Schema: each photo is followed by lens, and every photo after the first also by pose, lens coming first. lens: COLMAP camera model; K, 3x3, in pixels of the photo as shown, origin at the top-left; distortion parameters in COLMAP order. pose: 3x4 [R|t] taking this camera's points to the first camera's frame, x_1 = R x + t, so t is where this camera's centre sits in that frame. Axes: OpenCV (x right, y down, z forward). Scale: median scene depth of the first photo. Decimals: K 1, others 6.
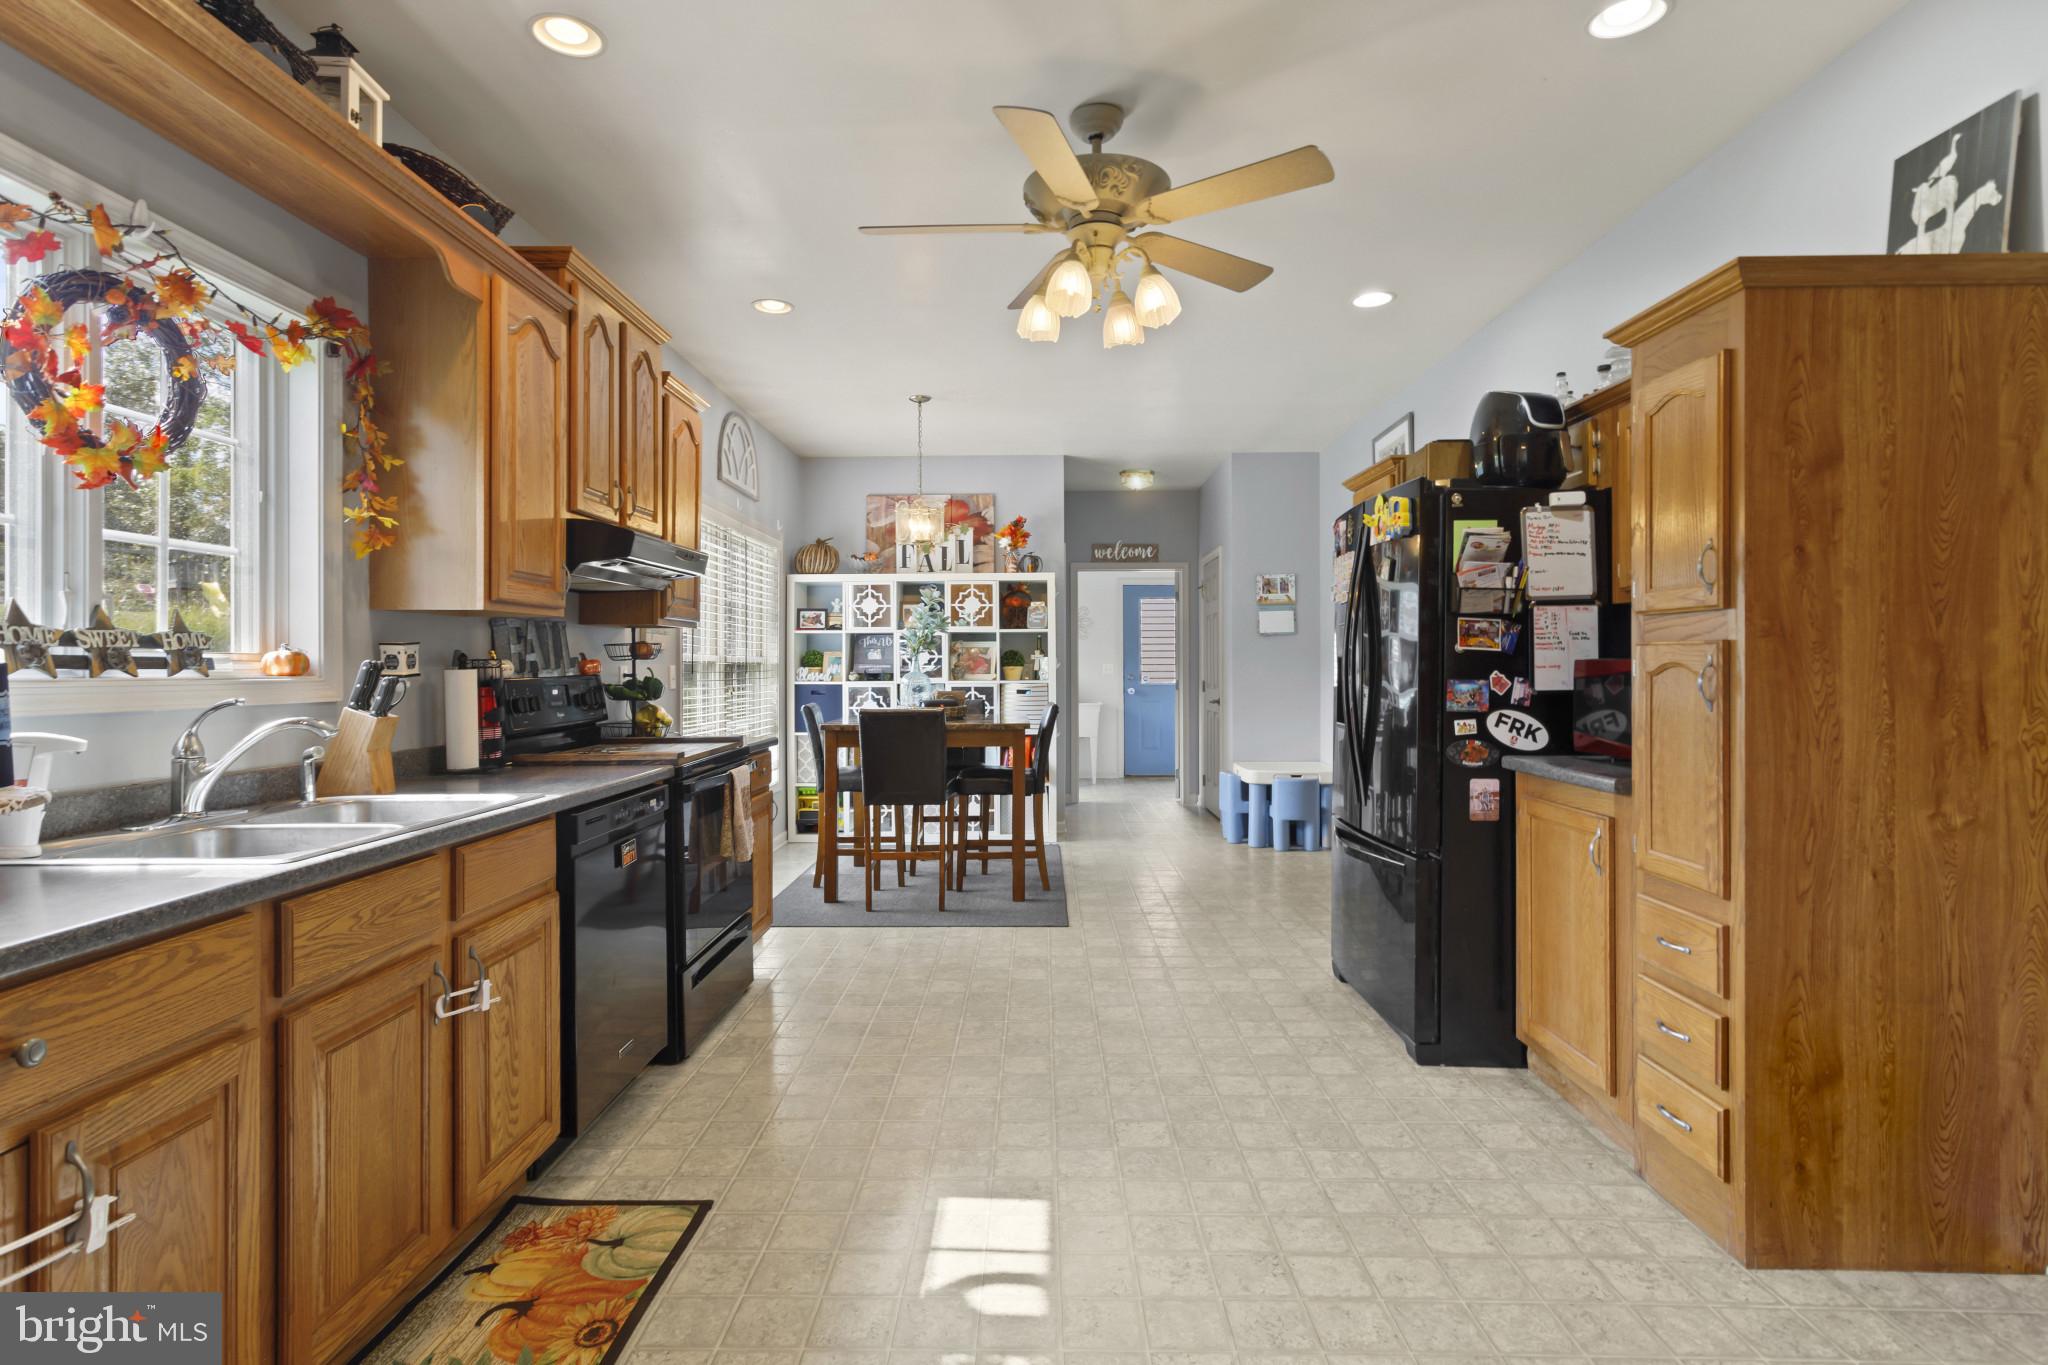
lens RADIAL K [[1059.8, 0, 1023.7], [0, 1059.8, 665.6], [0, 0, 1]] dist [0.000268, 0.001497]
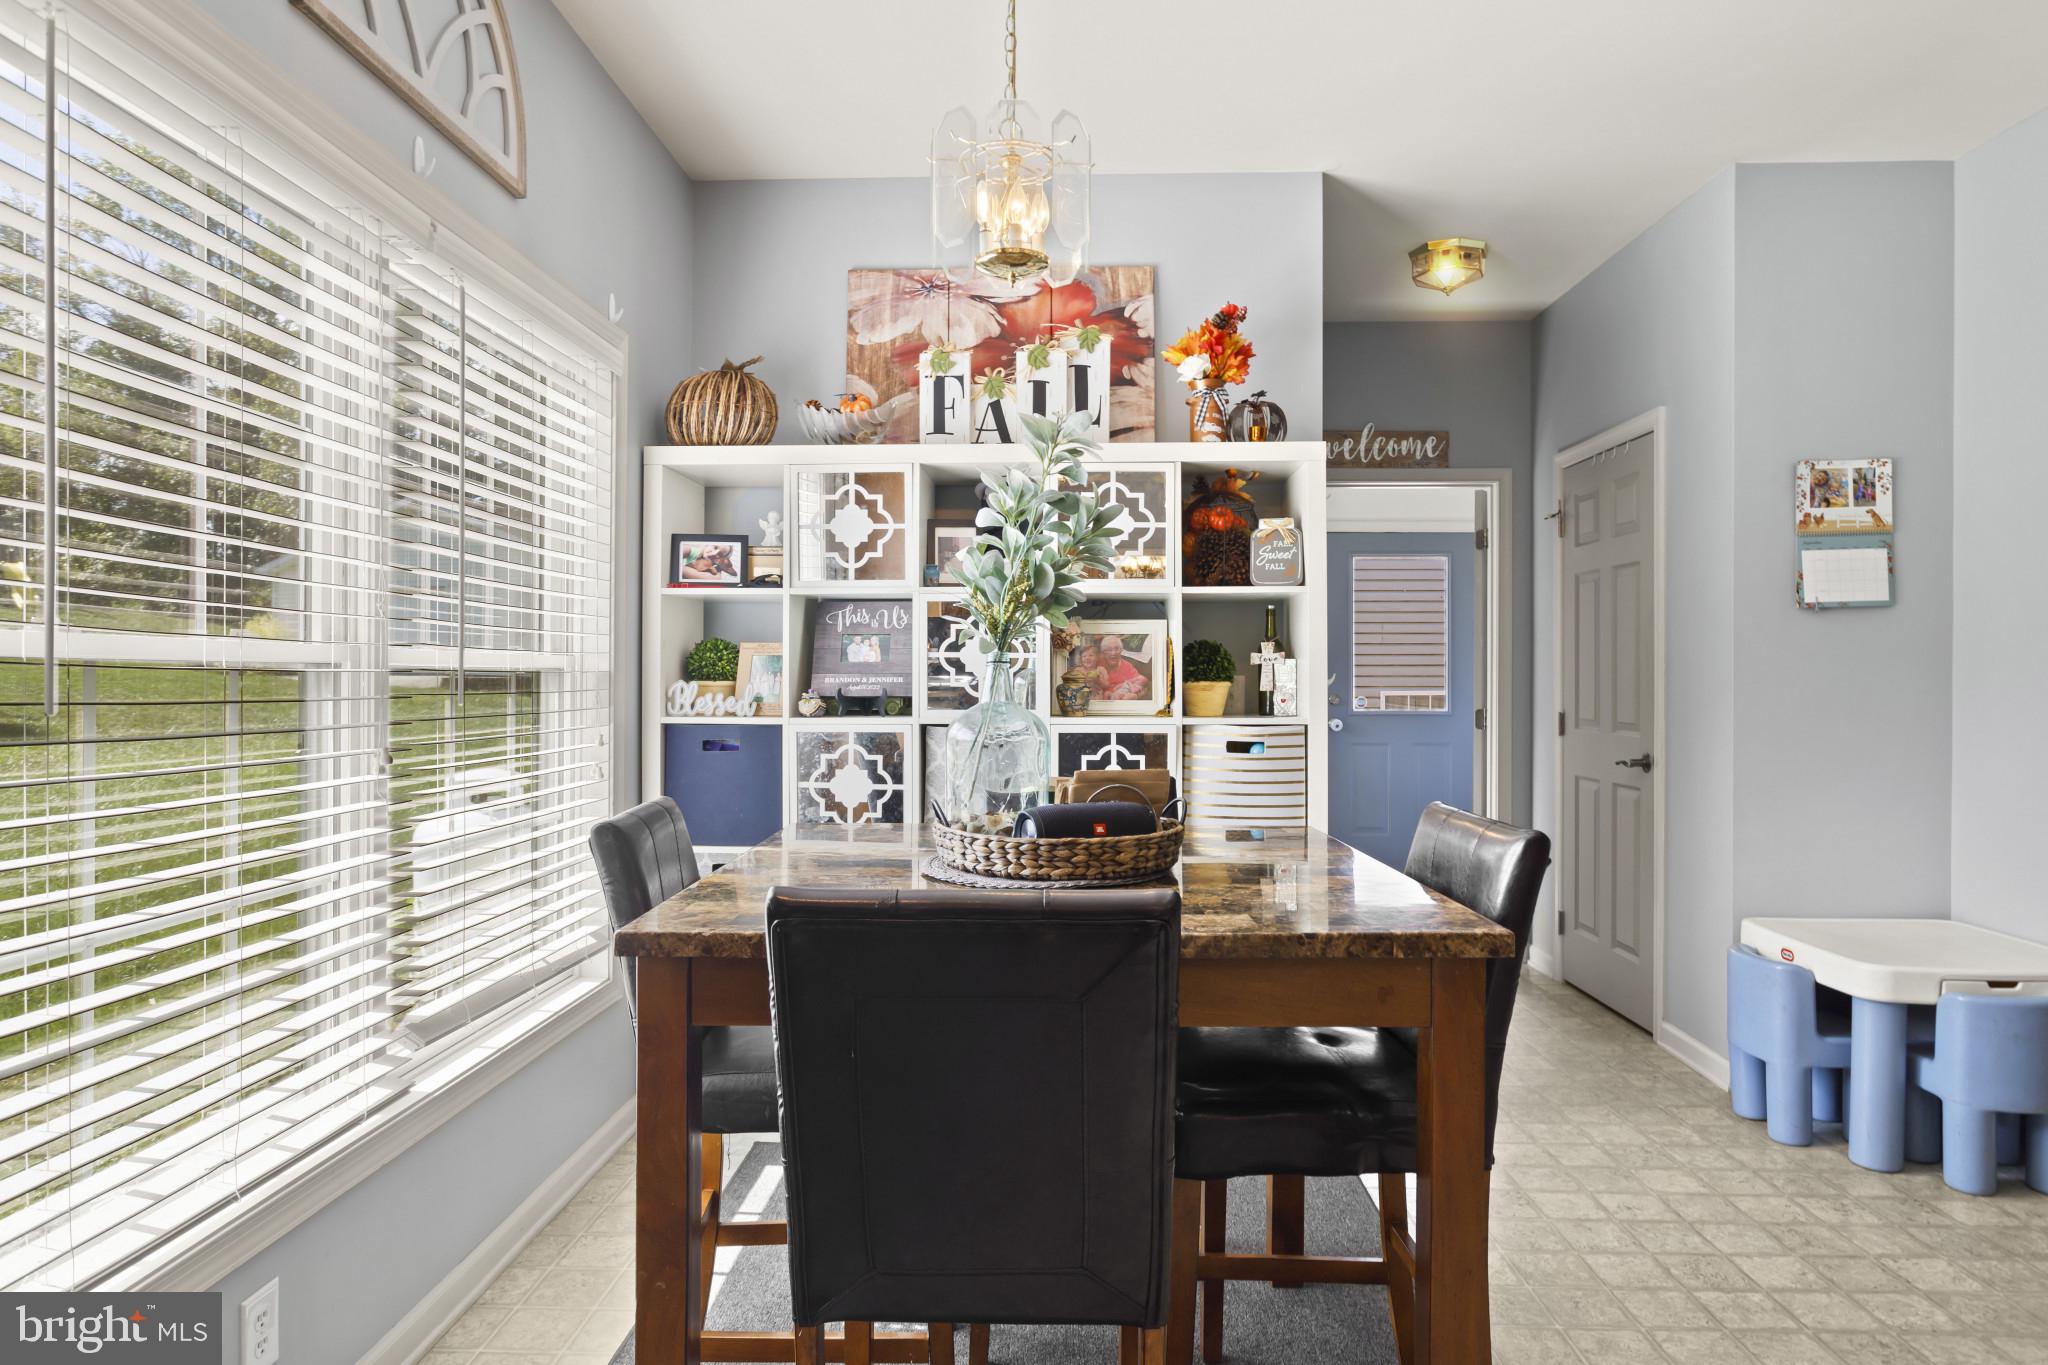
lens RADIAL K [[1185.2, 0, 1024.0], [0, 1185.2, 682.5], [0, 0, 1]] dist [-0.001869, -0.000253]
pose [[0.999860, 0.005175, -0.015922, -0.073600], [-0.005087, 0.999972, 0.005560, -0.000920], [0.015950, -0.005478, 0.999858, 0.556495]]
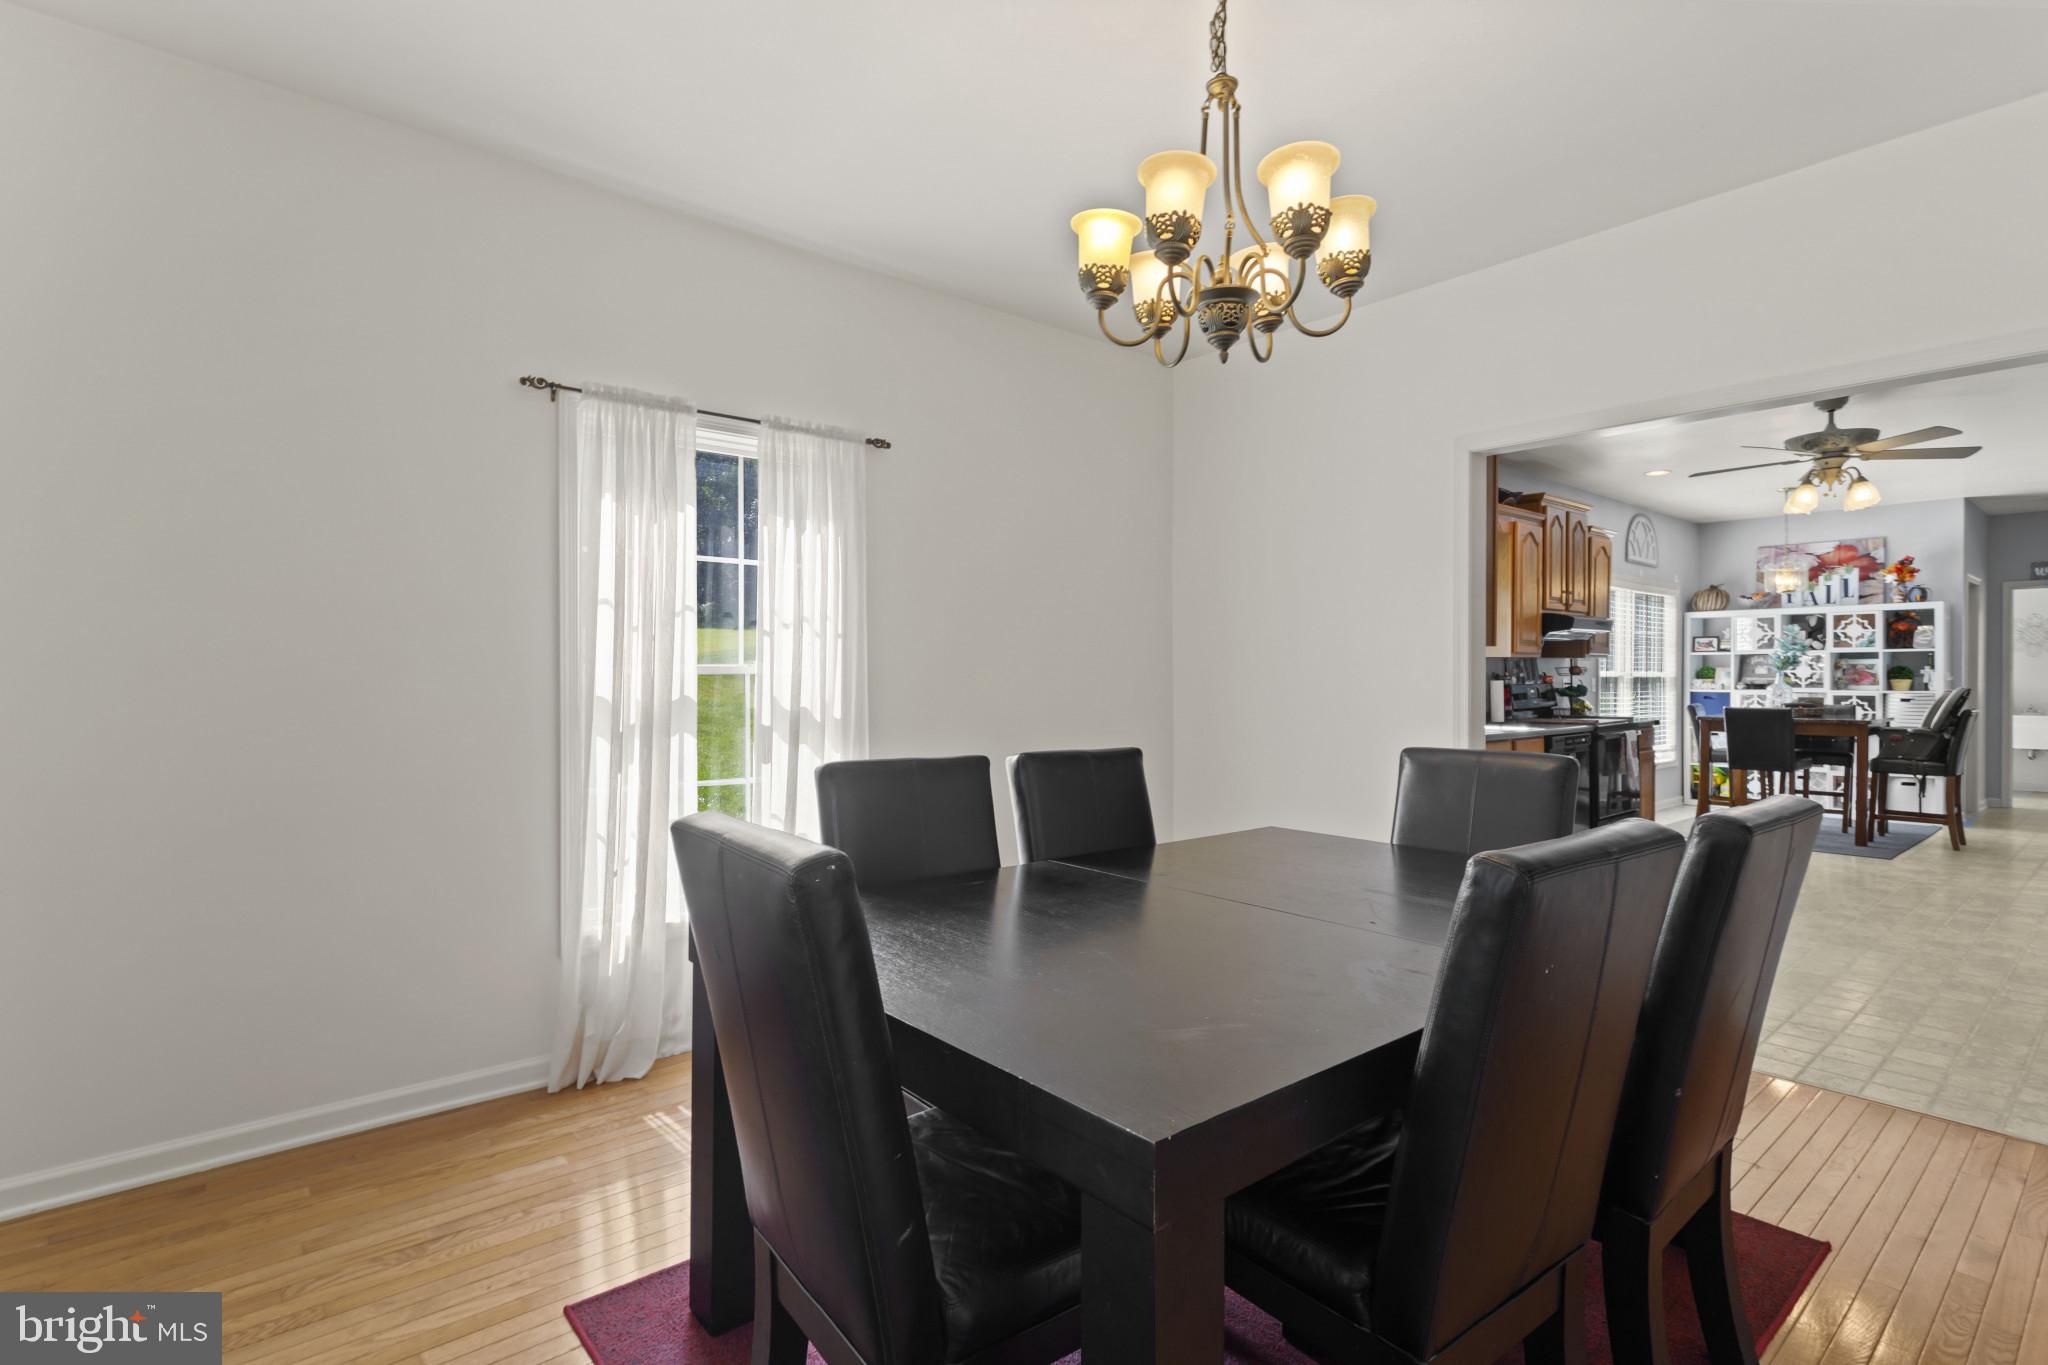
lens RADIAL K [[989.1, 0, 1024.0], [0, 989.1, 682.5], [0, 0, 1]] dist [-0.000513, -0.000022]
pose [[0.664074, 0.007077, -0.747633, 0.173040], [-0.001316, 0.999965, 0.008297, -0.003625], [0.747665, -0.004526, 0.664060, -0.514372]]
